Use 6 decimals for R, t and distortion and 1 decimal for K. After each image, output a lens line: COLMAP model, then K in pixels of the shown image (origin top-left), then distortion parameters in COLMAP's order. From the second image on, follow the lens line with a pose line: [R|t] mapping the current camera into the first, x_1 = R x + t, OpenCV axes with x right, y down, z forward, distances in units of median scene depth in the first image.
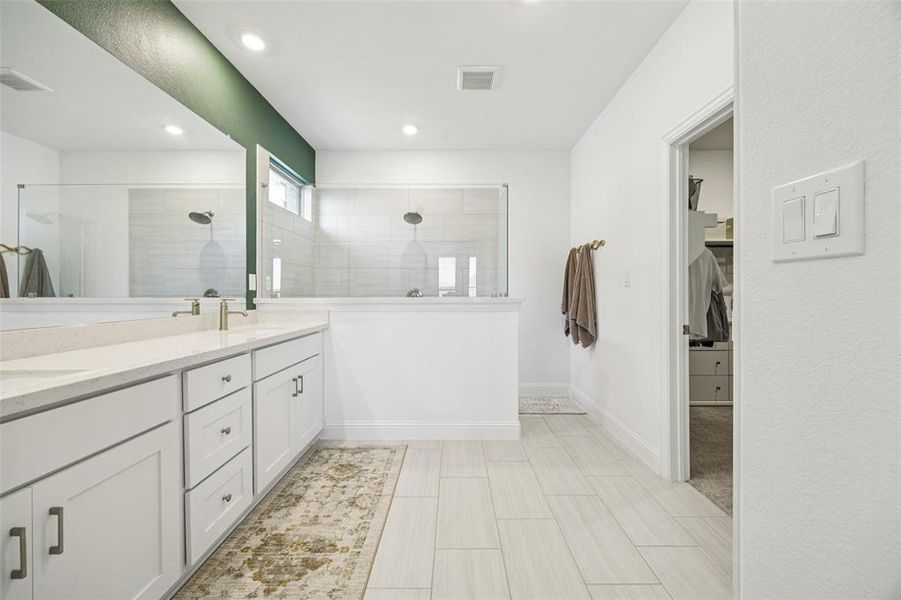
lens RADIAL K [[341.1, 0, 446.3], [0, 341.1, 290.3], [0, 0, 1]] dist [0.001970, 0.000081]
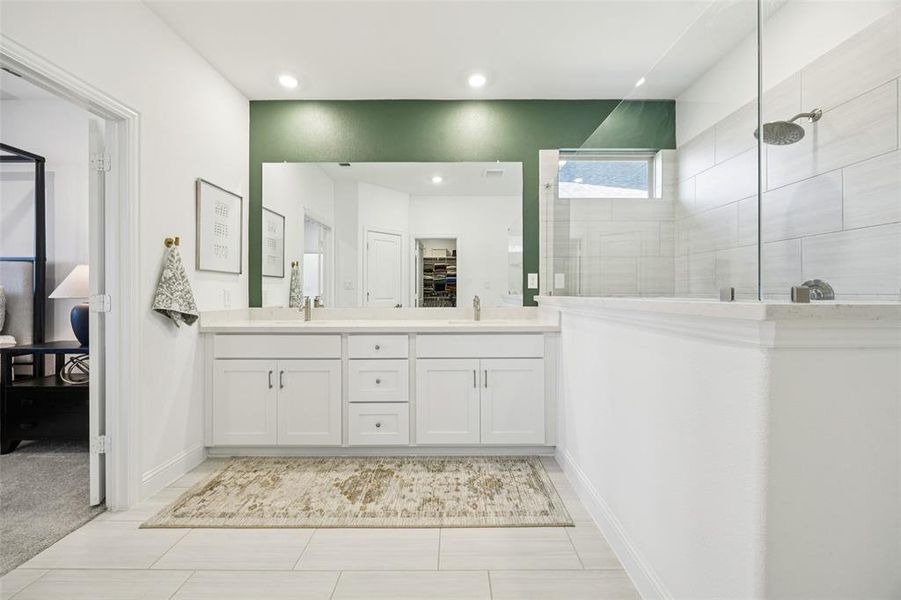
lens RADIAL K [[341.1, 0, 454.3], [0, 341.1, 289.2], [0, 0, 1]] dist [0.001970, 0.000081]
pose [[0.026100, -0.013467, -0.999569, 0.660865], [0.010910, 0.999854, -0.013186, 0.018044], [0.999600, -0.010561, 0.026243, 0.951256]]
